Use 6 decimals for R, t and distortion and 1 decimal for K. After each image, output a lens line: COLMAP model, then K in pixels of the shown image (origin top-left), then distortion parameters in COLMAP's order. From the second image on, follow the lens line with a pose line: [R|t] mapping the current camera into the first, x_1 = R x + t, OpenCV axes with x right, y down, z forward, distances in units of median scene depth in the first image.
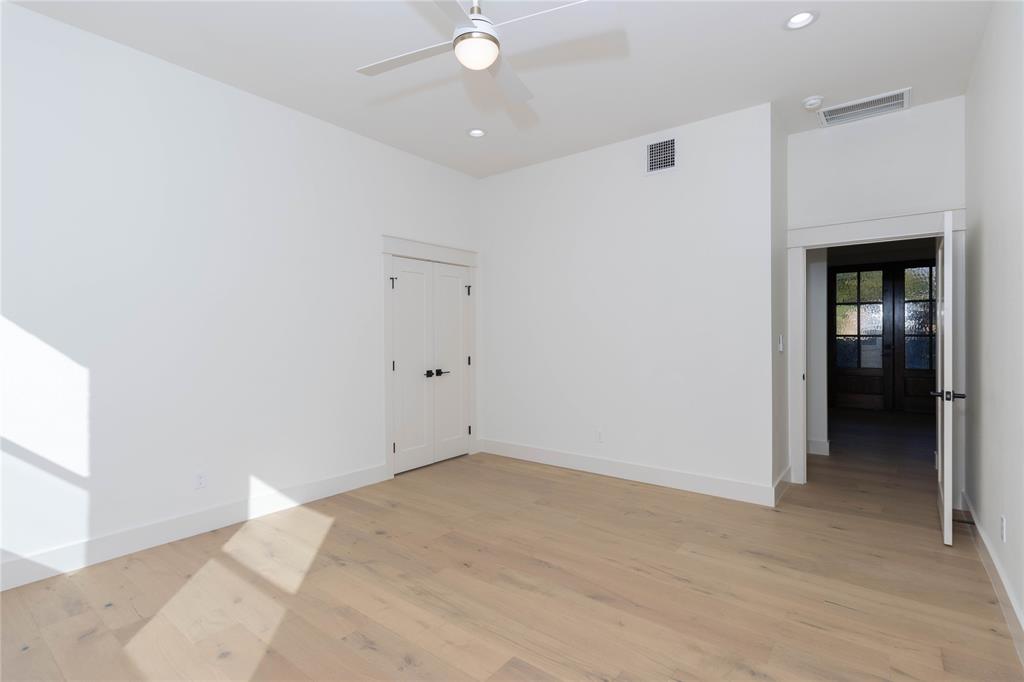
lens RADIAL K [[479.0, 0, 513.7], [0, 479.0, 332.8], [0, 0, 1]] dist [0.001727, 0.000094]
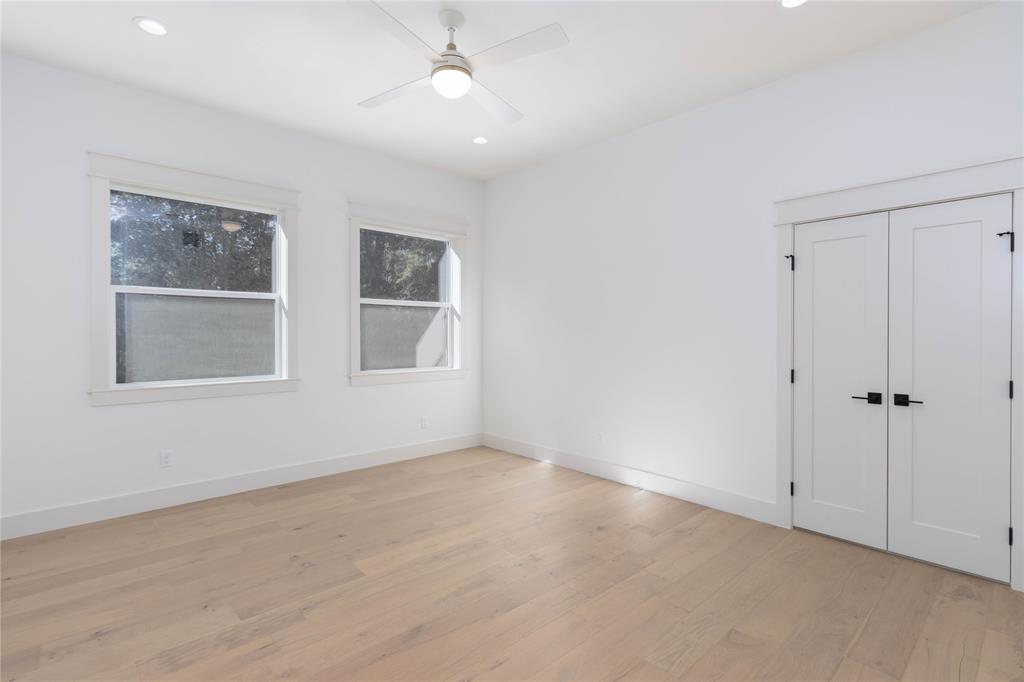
lens RADIAL K [[485.2, 0, 512.0], [0, 485.2, 341.0], [0, 0, 1]] dist [-0.000915, 0.000587]
pose [[-0.152825, 0.021485, -0.988020, 0.597907], [-0.000698, 0.999761, 0.021849, -0.000465], [0.988253, 0.004029, -0.152774, 0.767628]]
